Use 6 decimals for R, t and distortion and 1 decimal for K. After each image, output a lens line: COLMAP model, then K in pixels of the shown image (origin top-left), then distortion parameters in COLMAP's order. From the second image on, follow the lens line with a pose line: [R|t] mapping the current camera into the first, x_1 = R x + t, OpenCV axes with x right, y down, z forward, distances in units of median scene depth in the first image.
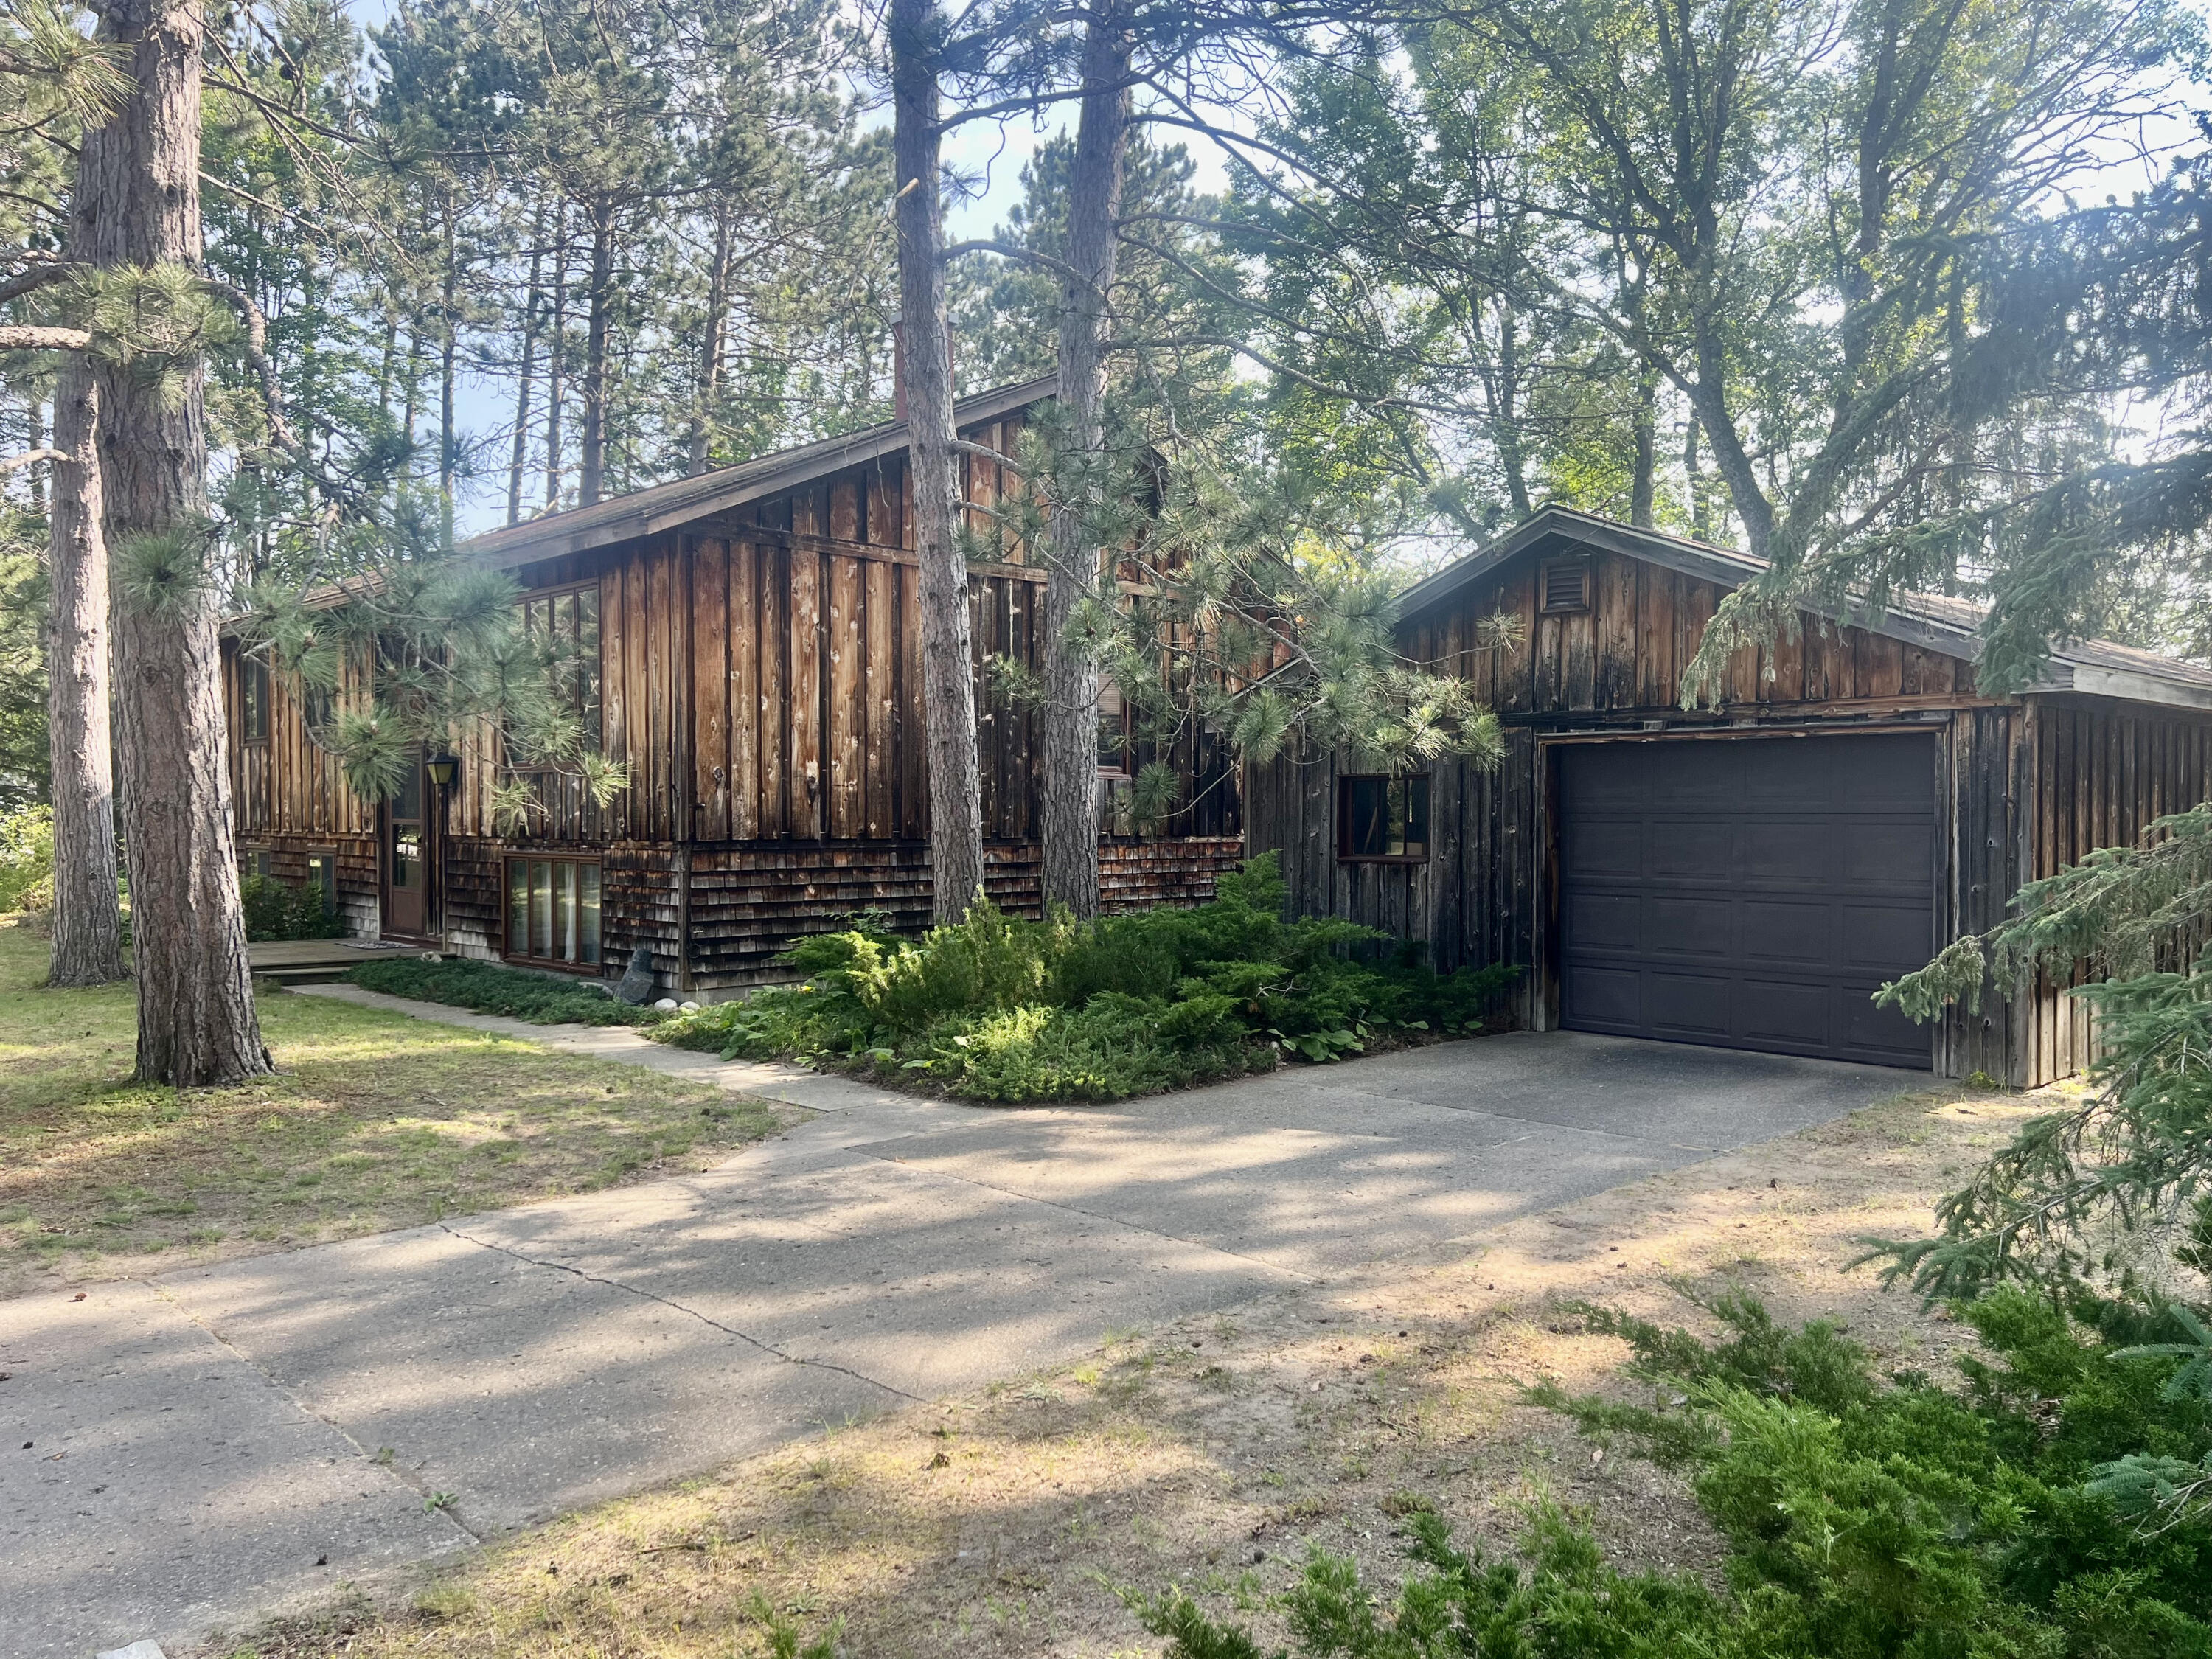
lens RADIAL K [[1645.4, 0, 1106.0], [0, 1645.4, 829.5], [0, 0, 1]] dist [0.091076, -0.139159]
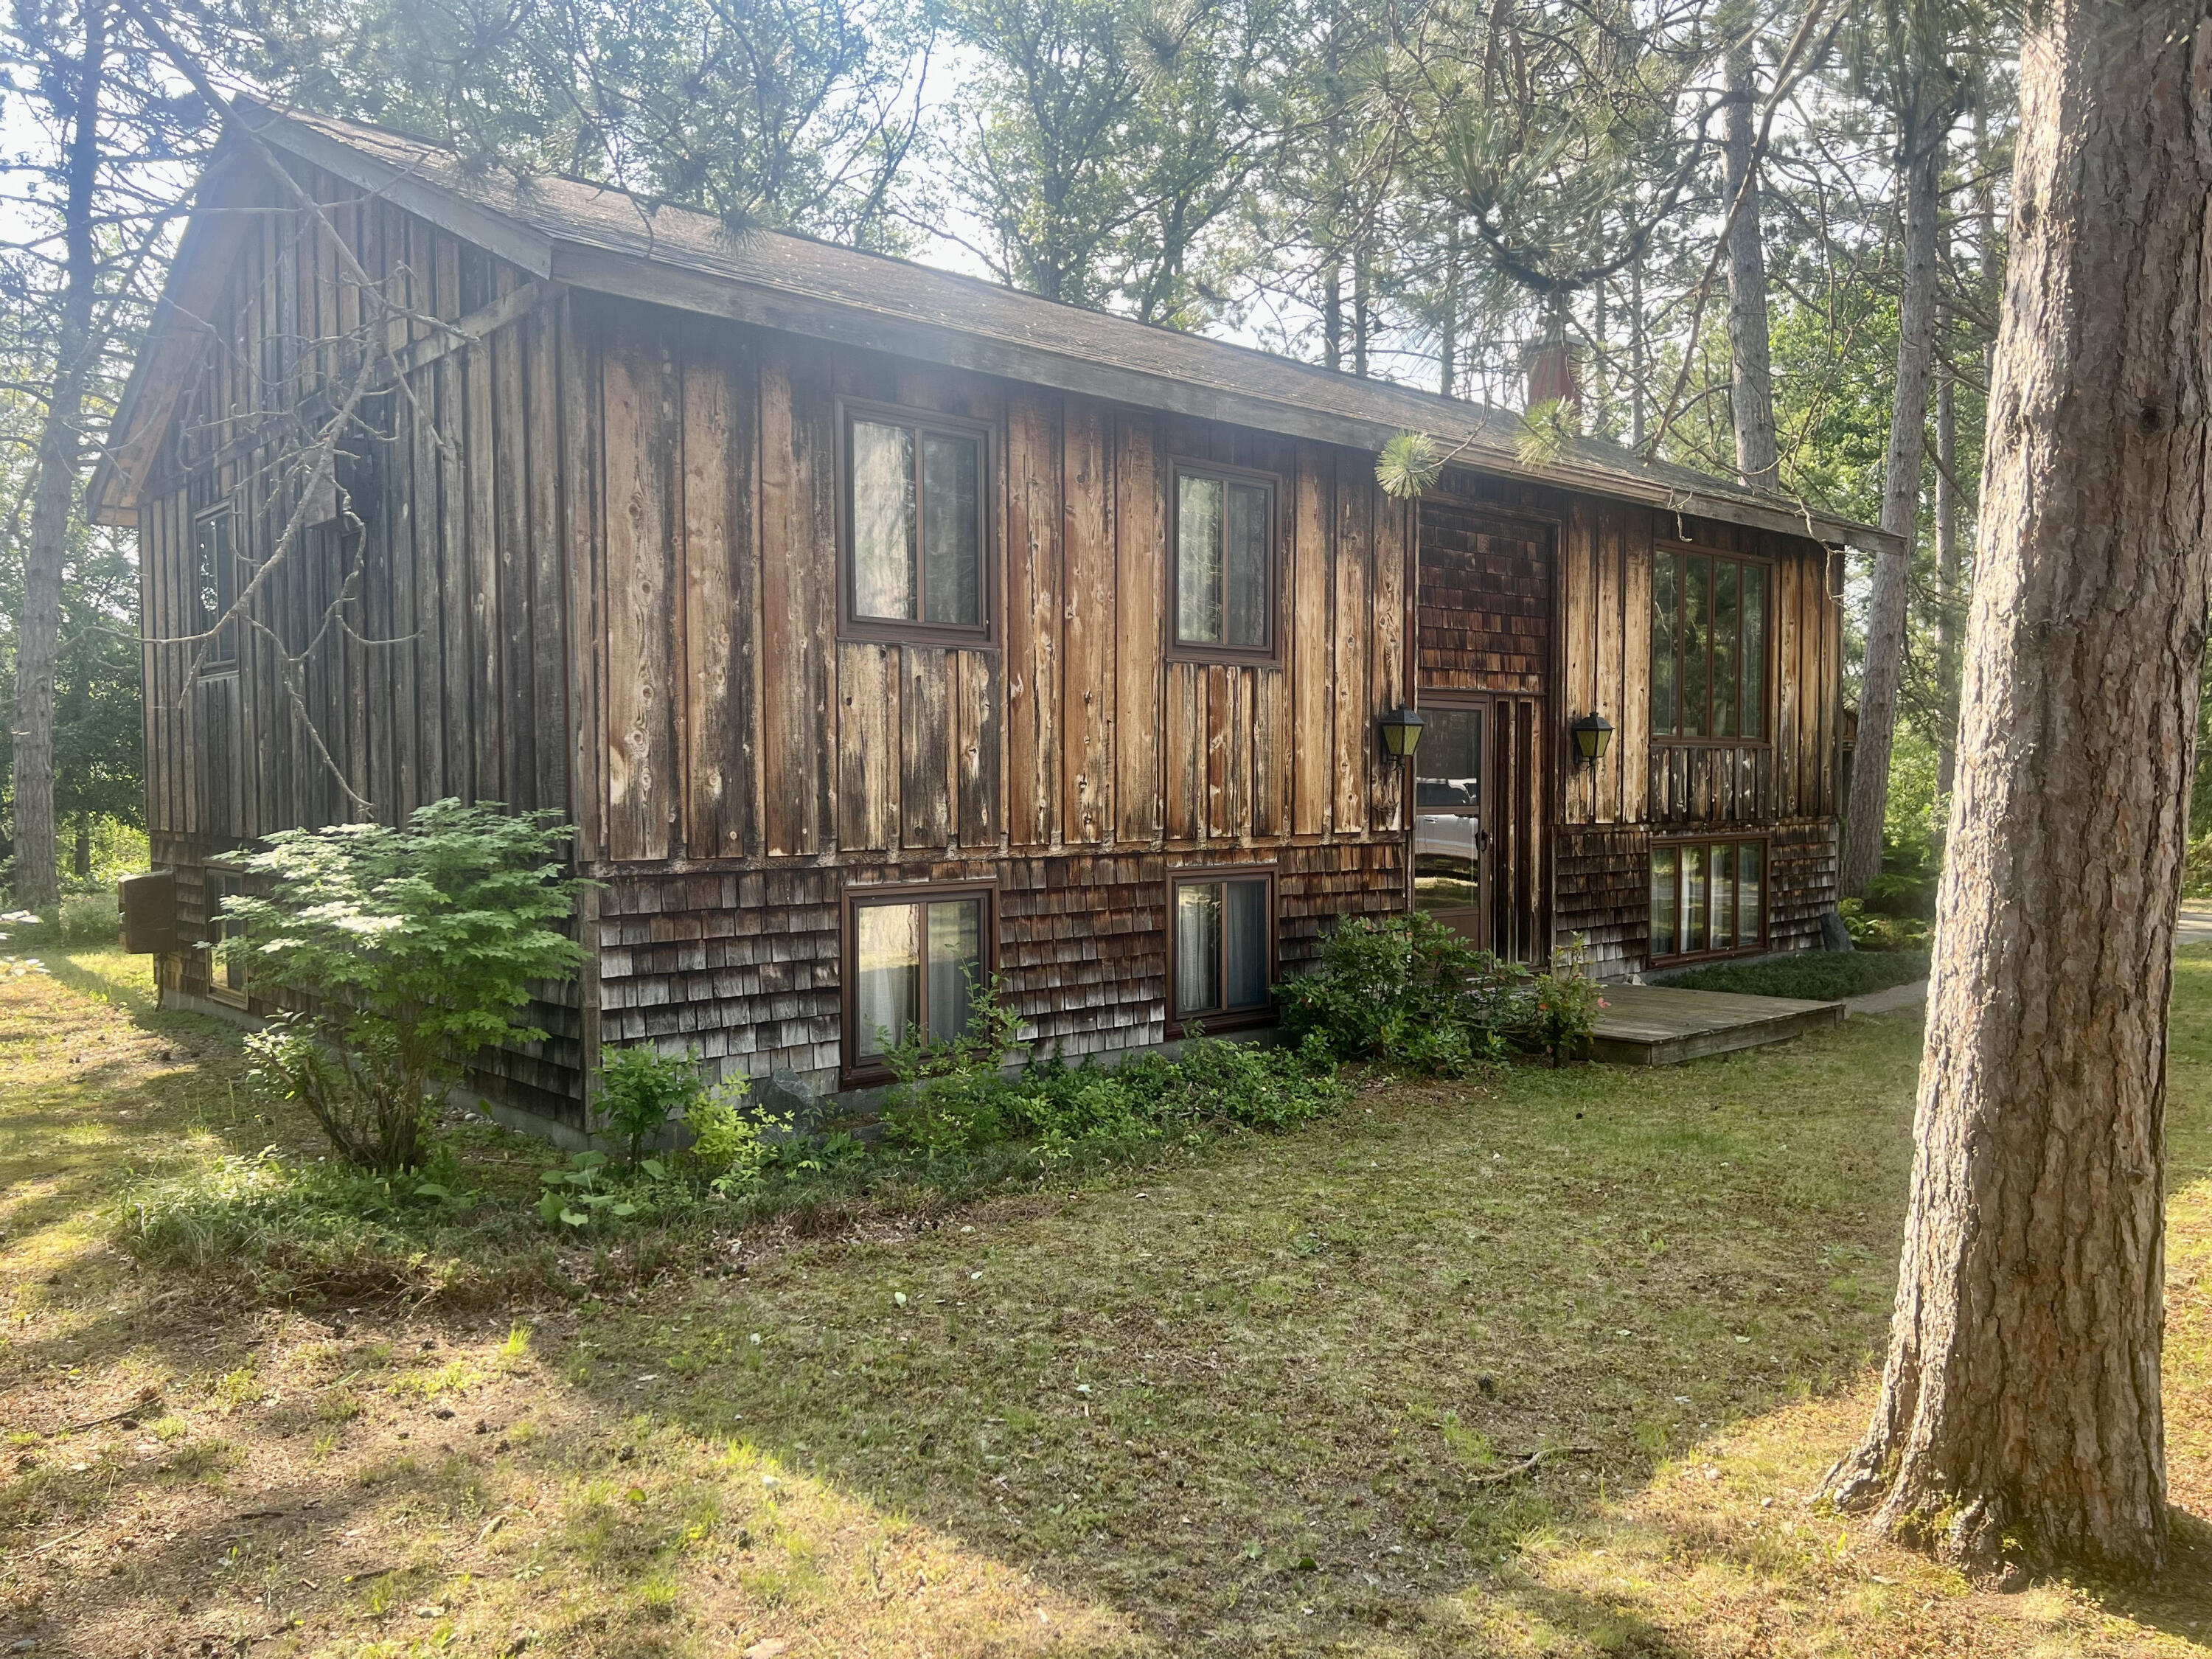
lens RADIAL K [[1645.4, 0, 1106.0], [0, 1645.4, 829.5], [0, 0, 1]] dist [0.091076, -0.139159]
pose [[0.006363, -0.040475, 0.999160, -1.490144], [0.002746, 0.999177, 0.040458, -0.032644], [-0.999976, 0.002487, 0.006468, 1.571488]]
